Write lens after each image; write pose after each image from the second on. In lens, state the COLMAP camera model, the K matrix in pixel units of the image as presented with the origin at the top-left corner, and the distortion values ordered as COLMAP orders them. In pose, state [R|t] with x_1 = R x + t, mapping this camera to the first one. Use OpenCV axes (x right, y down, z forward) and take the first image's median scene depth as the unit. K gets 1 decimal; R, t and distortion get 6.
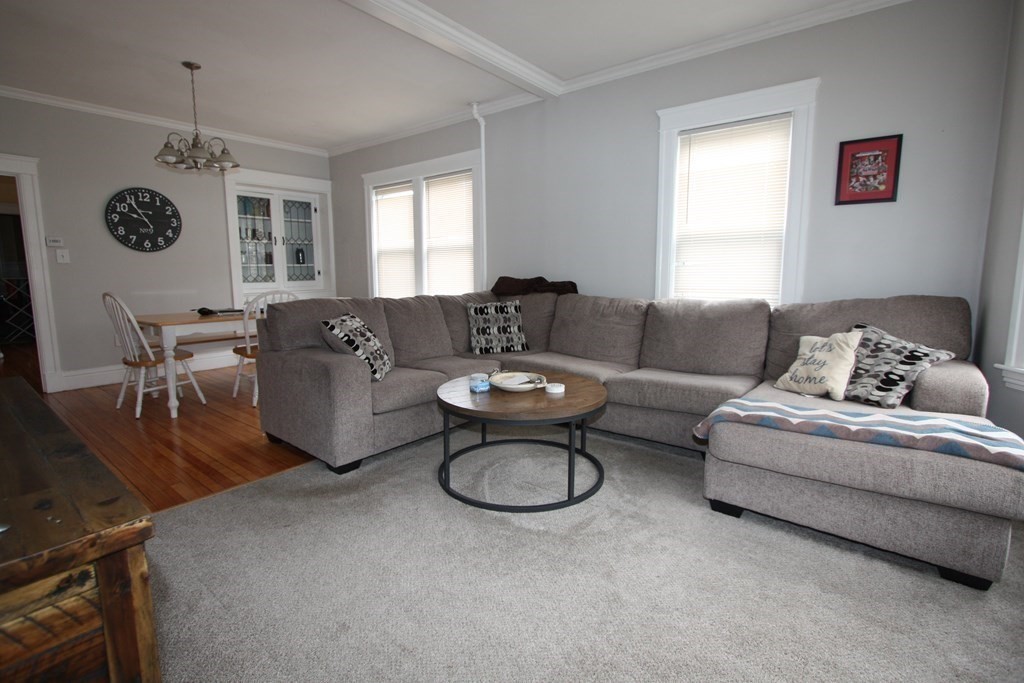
lens RADIAL K [[479.4, 0, 512.6], [0, 479.4, 329.7], [0, 0, 1]] dist [-0.002395, -0.001023]
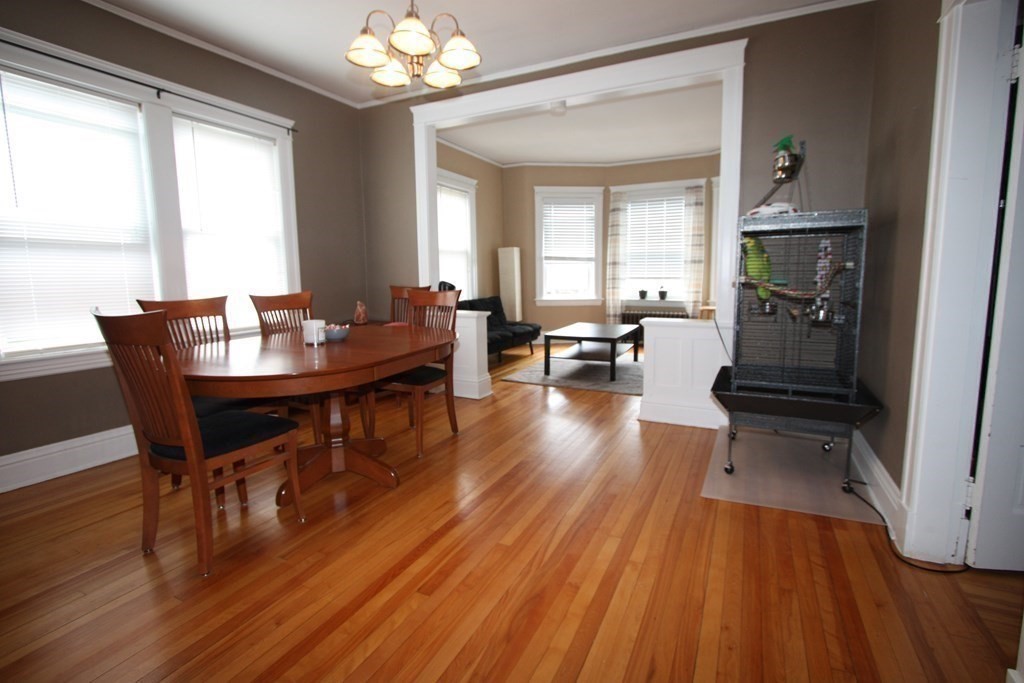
lens RADIAL K [[471.8, 0, 514.8], [0, 471.8, 326.9], [0, 0, 1]] dist [-0.013071, 0.000750]
pose [[-0.210360, -0.109253, 0.971500, -0.926801], [0.135143, 0.980946, 0.139577, -0.091569], [-0.968238, 0.160652, -0.191587, 0.809414]]
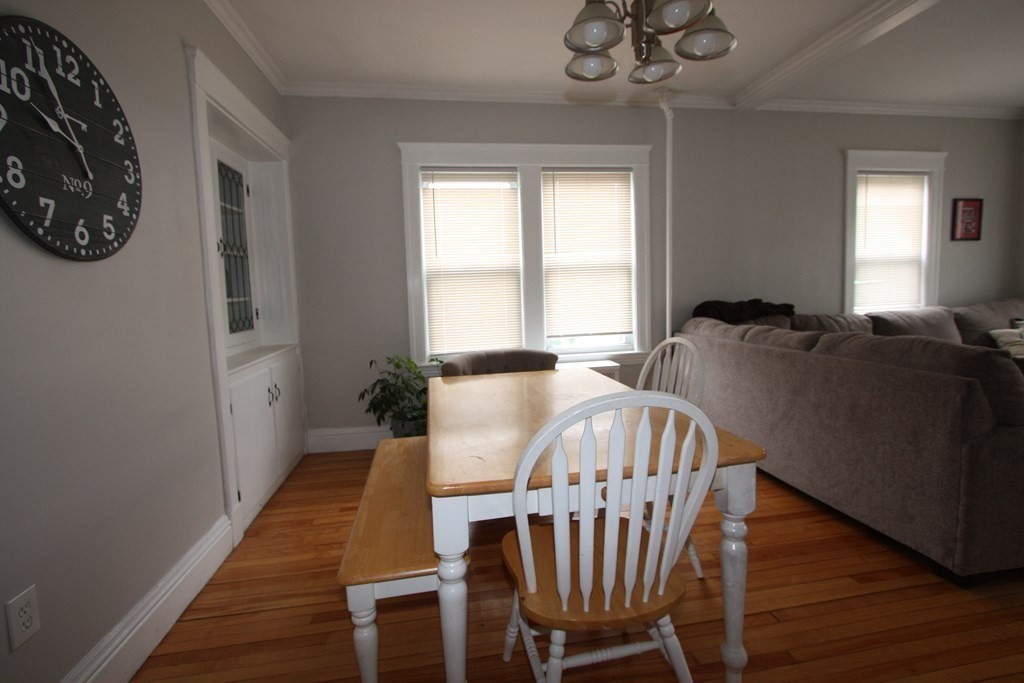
lens RADIAL K [[471.8, 0, 514.8], [0, 471.8, 326.9], [0, 0, 1]] dist [-0.013071, 0.000750]
pose [[0.673152, -0.075770, 0.735612, -0.799056], [0.123139, 0.992334, -0.010470, -0.089864], [-0.729180, 0.097630, 0.677322, 0.633287]]
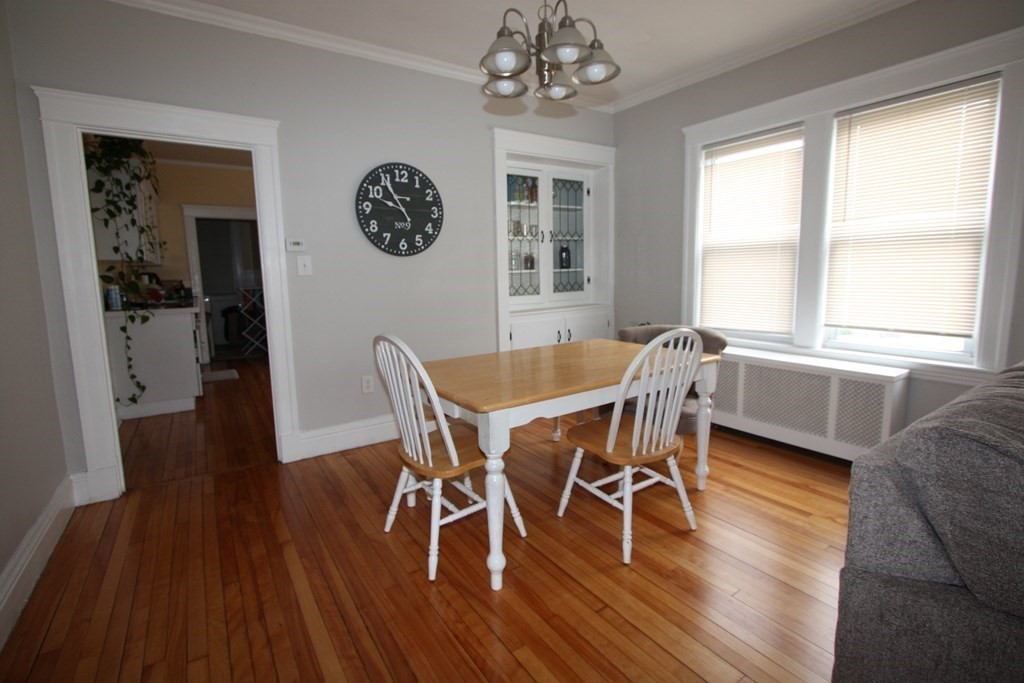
lens RADIAL K [[471.8, 0, 514.8], [0, 471.8, 326.9], [0, 0, 1]] dist [-0.013071, 0.000750]
pose [[0.956149, 0.020180, -0.292185, -0.411408], [-0.019707, 0.999795, 0.004564, -0.067781], [0.292217, 0.001394, 0.956351, 0.401432]]
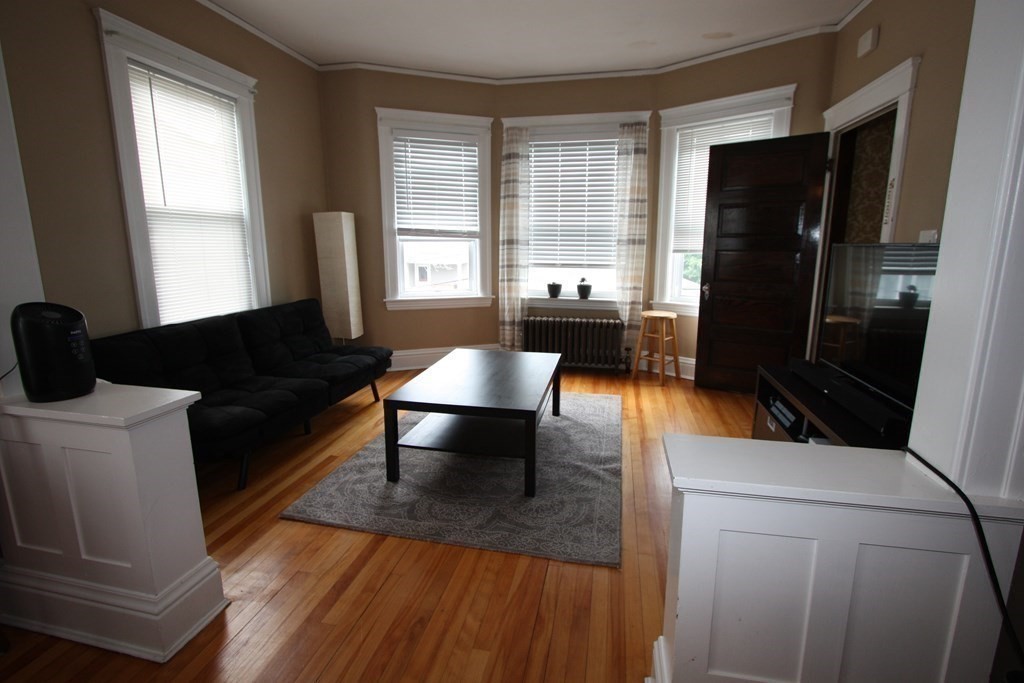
lens RADIAL K [[471.8, 0, 514.8], [0, 471.8, 326.9], [0, 0, 1]] dist [-0.013071, 0.000750]
pose [[-0.449724, -0.155536, 0.879521, -0.418847], [0.111481, 0.967246, 0.228053, -0.088426], [-0.886183, 0.200610, -0.417654, 0.621830]]
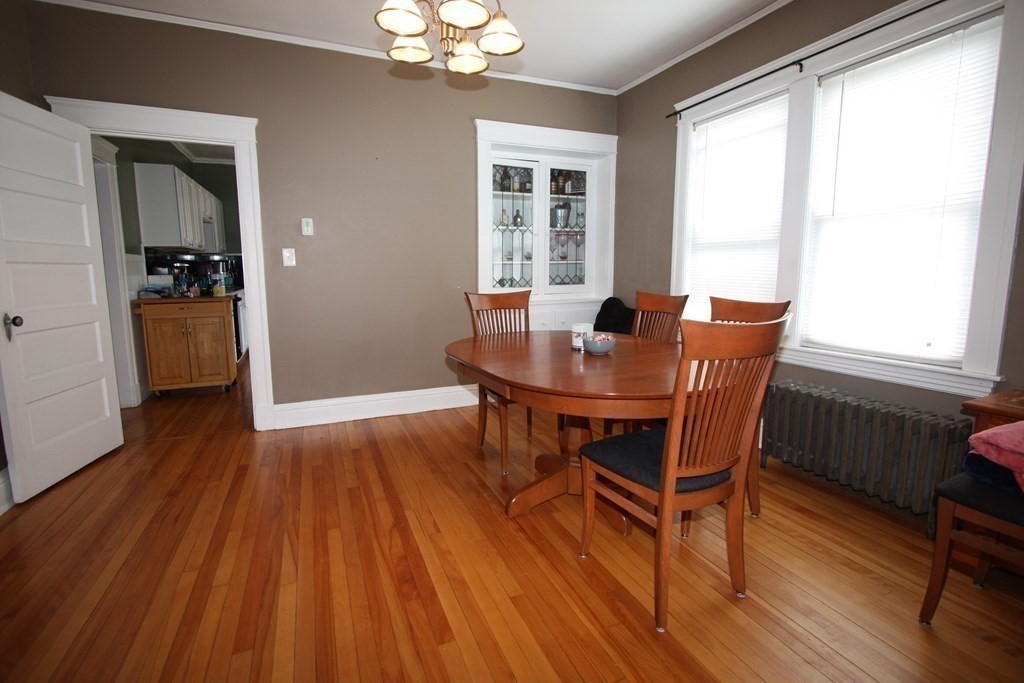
lens RADIAL K [[471.8, 0, 514.8], [0, 471.8, 326.9], [0, 0, 1]] dist [-0.013071, 0.000750]
pose [[0.883104, 0.052201, -0.466264, -0.244740], [-0.055838, 0.998422, 0.006021, -0.054701], [0.465842, 0.020718, 0.884625, 0.475997]]
